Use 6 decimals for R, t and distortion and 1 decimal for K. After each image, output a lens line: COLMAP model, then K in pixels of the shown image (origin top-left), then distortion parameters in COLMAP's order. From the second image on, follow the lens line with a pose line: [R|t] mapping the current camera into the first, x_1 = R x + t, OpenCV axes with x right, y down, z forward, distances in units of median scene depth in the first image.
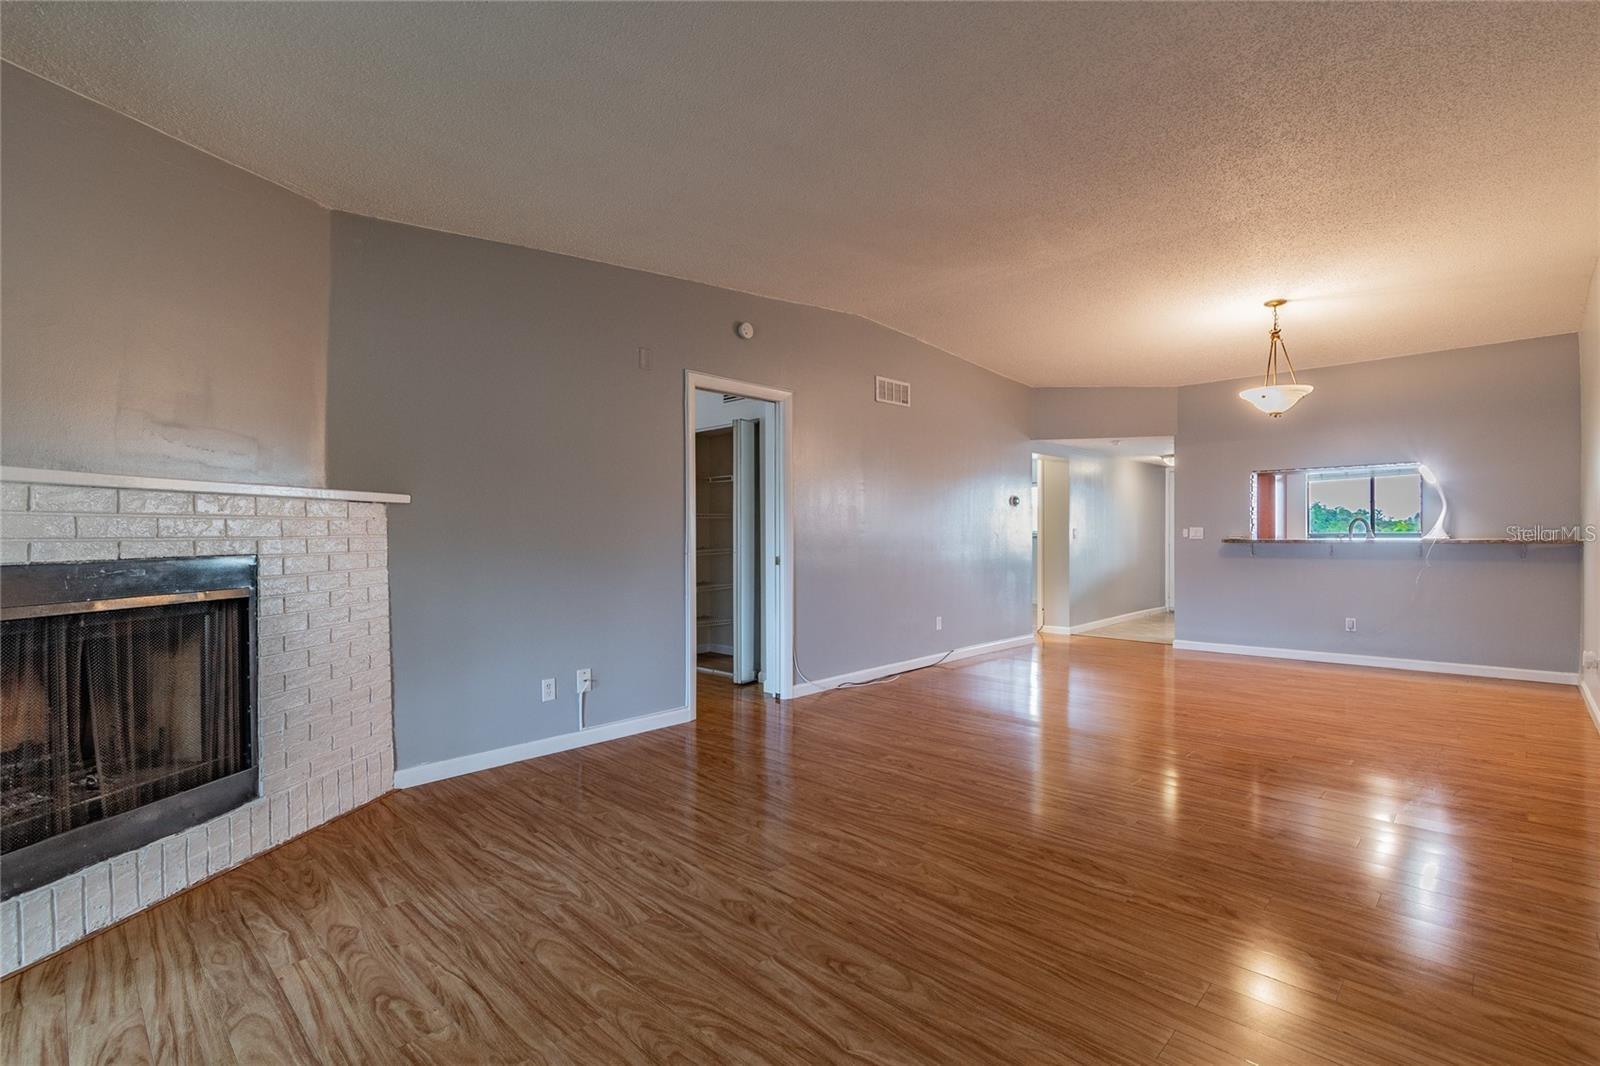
lens RADIAL K [[720.9, 0, 800.1], [0, 720.9, 531.0], [0, 0, 1]] dist [0.003205, -0.000372]
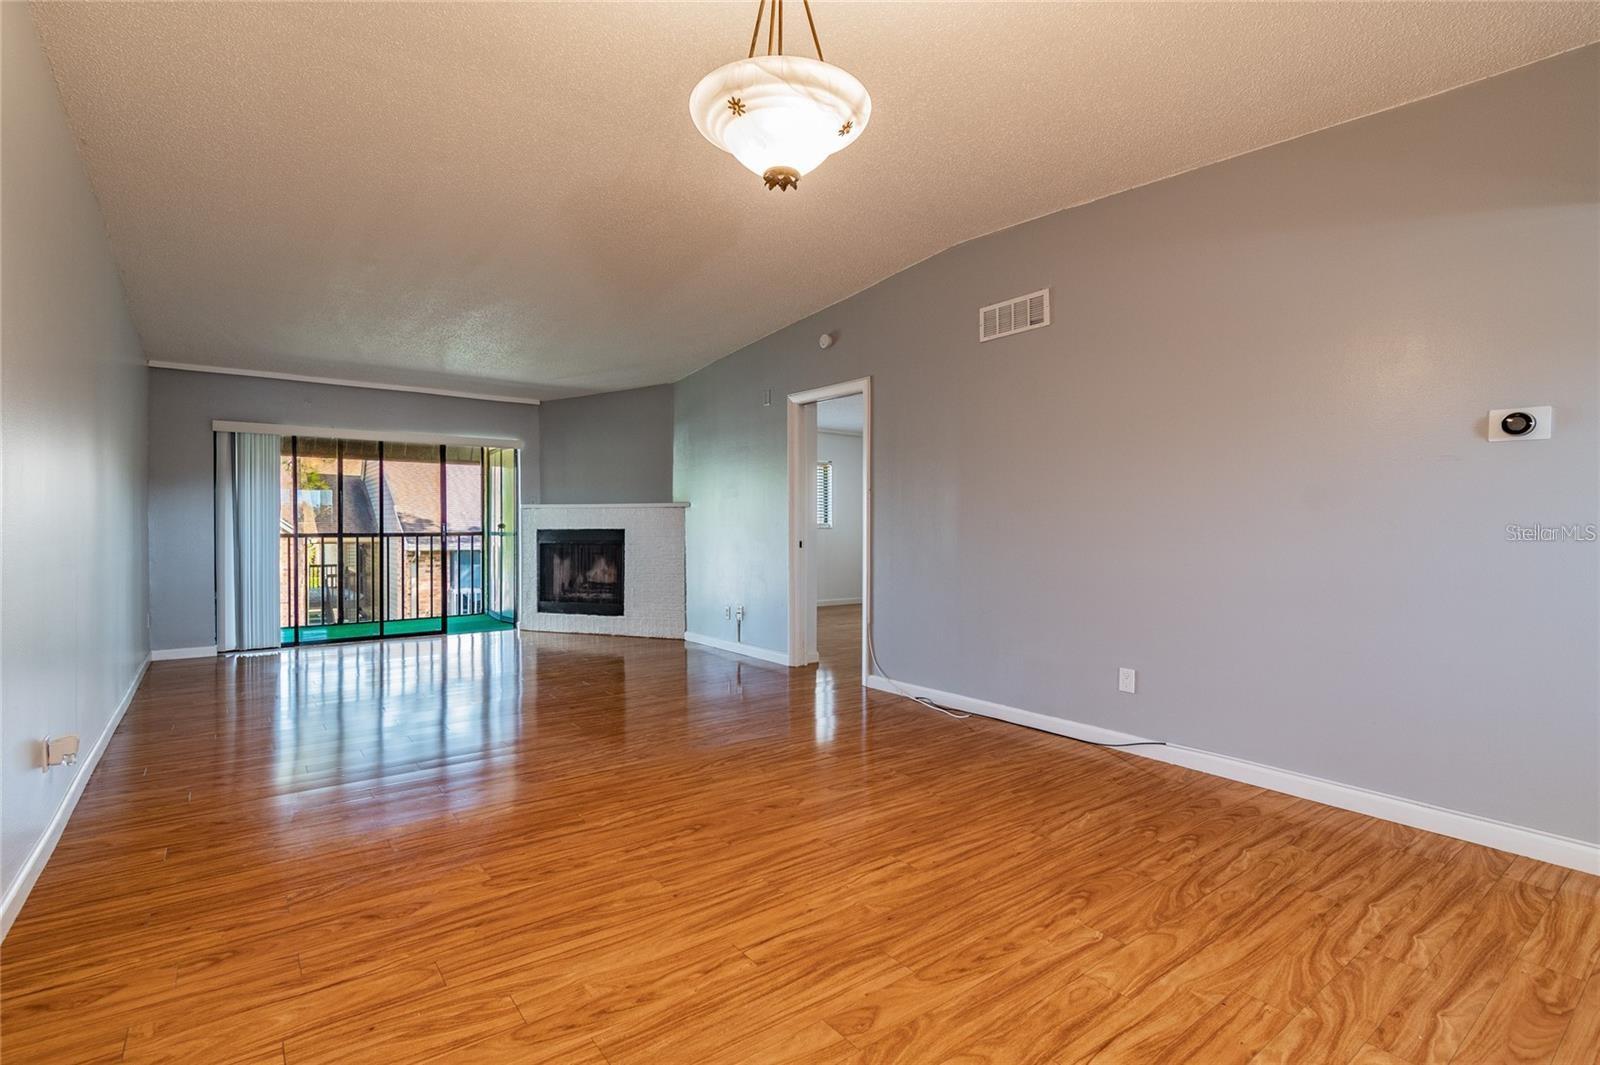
lens RADIAL K [[720.9, 0, 796.0], [0, 720.9, 538.5], [0, 0, 1]] dist [0.003205, -0.000372]
pose [[-0.116764, 0.004748, -0.993148, 0.870068], [-0.018758, 0.999800, 0.006985, 0.021043], [0.992983, 0.019445, -0.116651, 0.900456]]
